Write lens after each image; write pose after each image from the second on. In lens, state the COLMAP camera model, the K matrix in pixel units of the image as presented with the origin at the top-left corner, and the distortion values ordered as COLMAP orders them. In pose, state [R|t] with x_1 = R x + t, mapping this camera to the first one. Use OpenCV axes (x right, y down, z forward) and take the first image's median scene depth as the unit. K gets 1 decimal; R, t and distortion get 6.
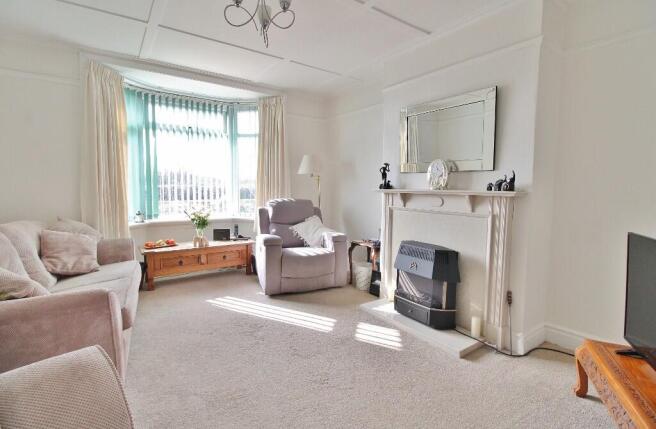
lens RADIAL K [[315.7, 0, 328.0], [0, 315.7, 214.5], [0, 0, 1]] dist [-0.003020, -0.000587]
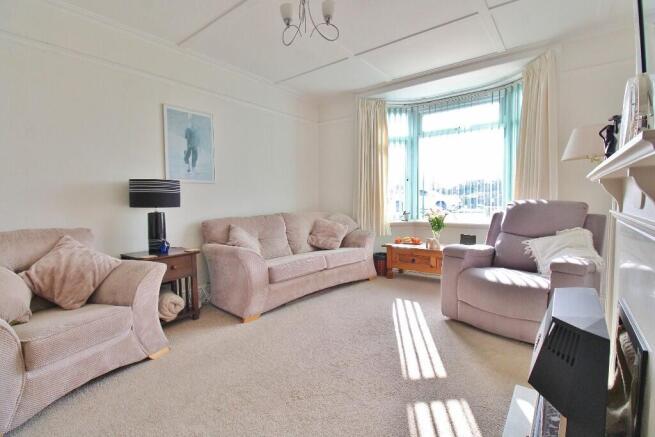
lens RADIAL K [[307.7, 0, 327.5], [0, 307.7, 218.5], [0, 0, 1]] dist [-0.014242, -0.000164]
pose [[0.280670, 0.051561, -0.958418, 0.418627], [-0.064301, 0.997323, 0.034824, -0.004269], [0.957648, 0.051853, 0.283234, 0.417376]]
